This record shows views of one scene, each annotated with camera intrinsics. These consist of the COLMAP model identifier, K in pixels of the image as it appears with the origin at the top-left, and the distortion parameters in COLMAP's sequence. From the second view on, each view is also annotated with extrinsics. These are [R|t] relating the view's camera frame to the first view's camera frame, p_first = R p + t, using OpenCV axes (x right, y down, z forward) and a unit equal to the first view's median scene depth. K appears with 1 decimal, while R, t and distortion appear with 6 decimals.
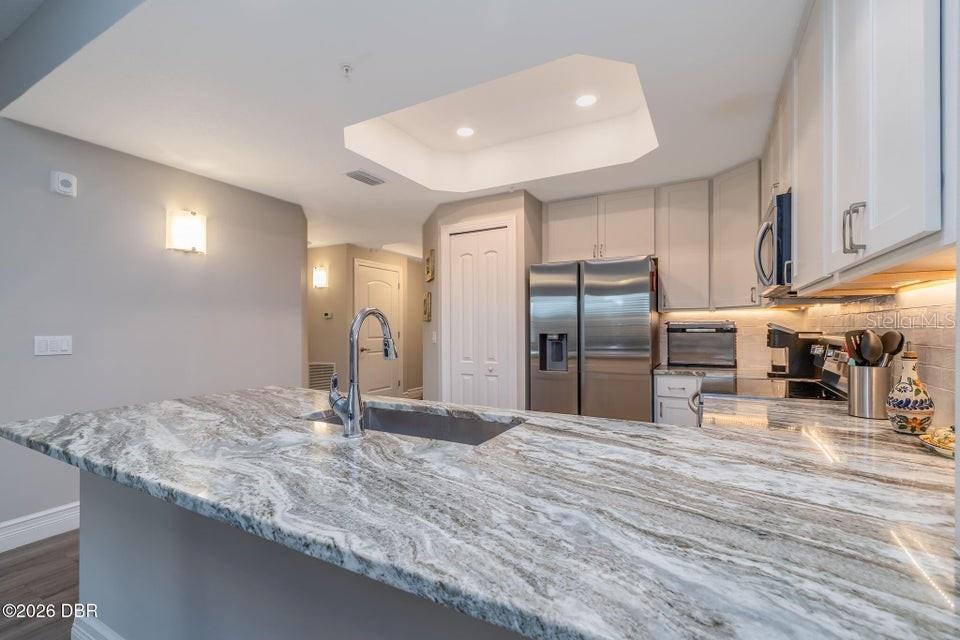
lens RADIAL K [[410.0, 0, 478.6], [0, 410.0, 325.7], [0, 0, 1]] dist [-0.000719, -0.000118]
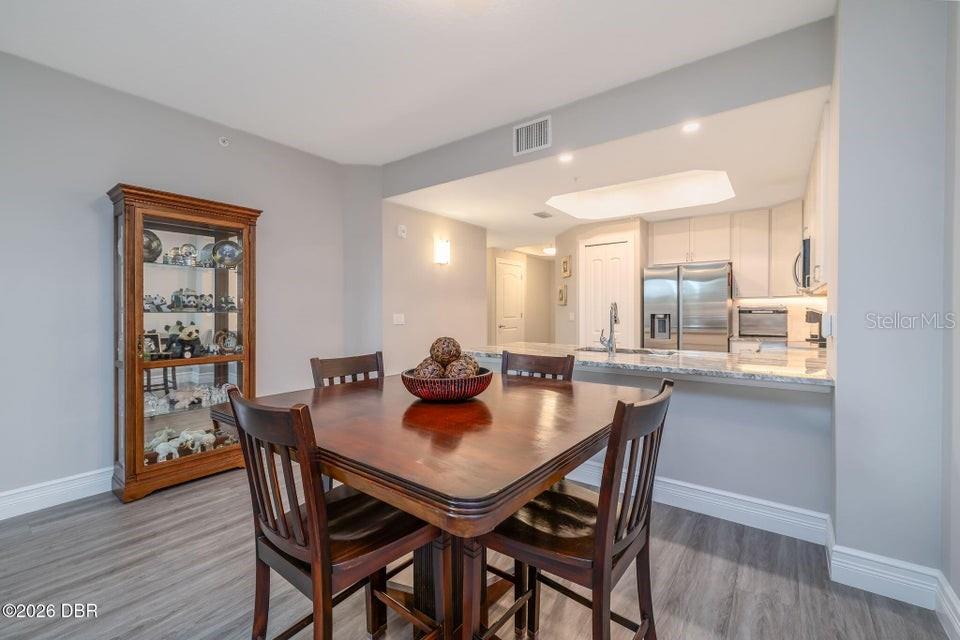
lens RADIAL K [[408.3, 0, 513.3], [0, 408.3, 312.6], [0, 0, 1]] dist [-0.000617, 0.000013]
pose [[0.998167, 0.001082, -0.060505, -0.259895], [-0.000338, 0.999924, 0.012301, -0.003758], [0.060514, -0.012258, 0.998092, -0.511636]]
